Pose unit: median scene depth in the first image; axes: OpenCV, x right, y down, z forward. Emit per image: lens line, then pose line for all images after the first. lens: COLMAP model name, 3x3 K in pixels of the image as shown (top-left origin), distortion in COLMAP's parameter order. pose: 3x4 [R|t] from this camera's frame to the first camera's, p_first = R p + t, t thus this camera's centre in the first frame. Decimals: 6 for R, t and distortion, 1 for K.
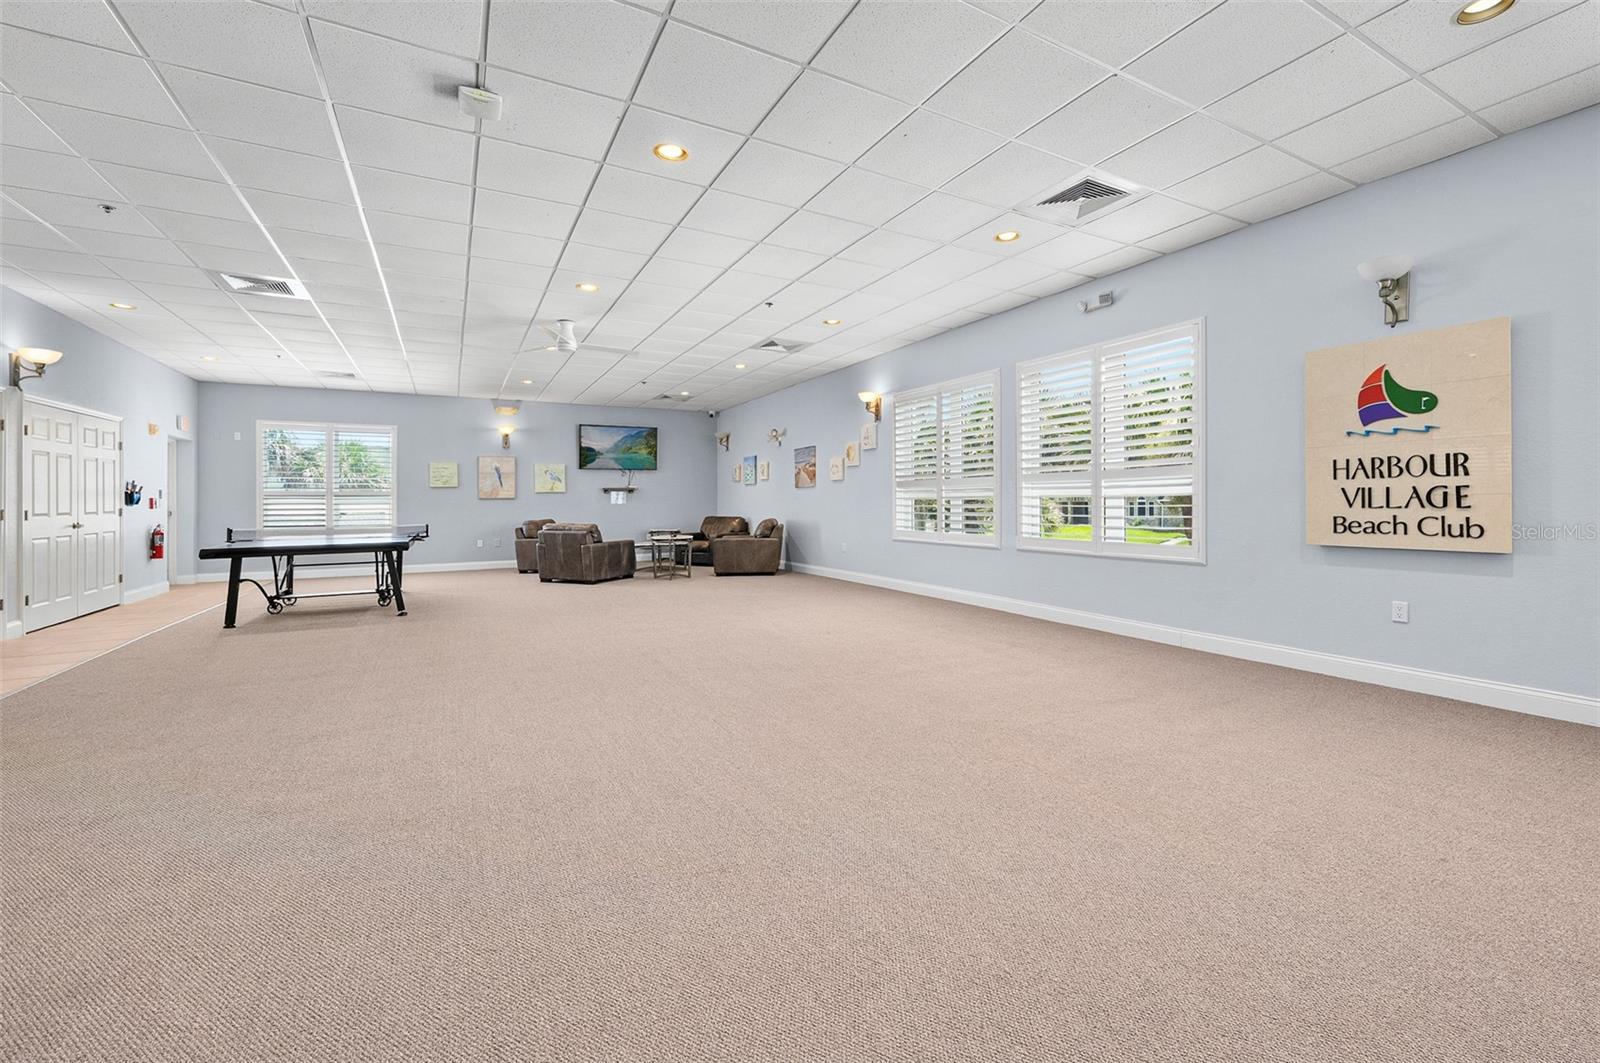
lens RADIAL K [[646.1, 0, 805.1], [0, 646.1, 503.3], [0, 0, 1]] dist [0.000602, 0.000048]
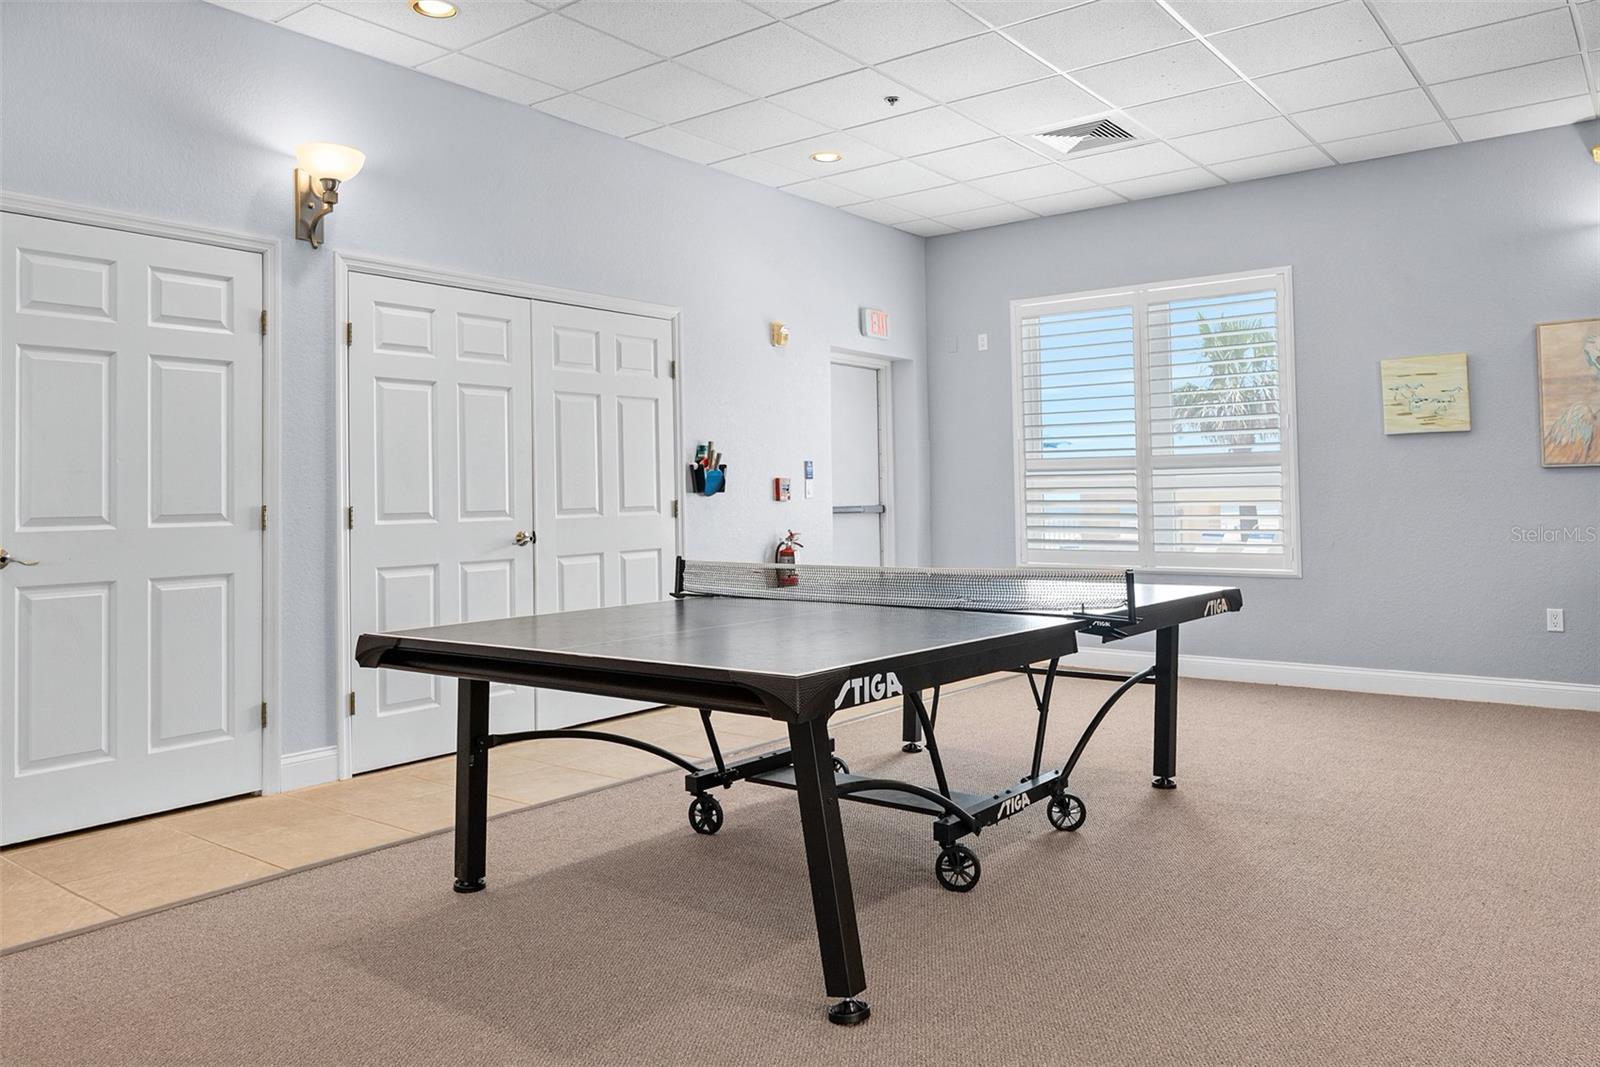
lens RADIAL K [[1150.1, 0, 803.0], [0, 1150.1, 457.6], [0, 0, 1]] dist [0.002533, 0.000077]
pose [[0.409341, -0.030389, -0.911875, -0.299887], [0.008987, 0.999531, -0.029276, 0.002280], [0.912337, 0.003789, 0.409422, 0.882024]]
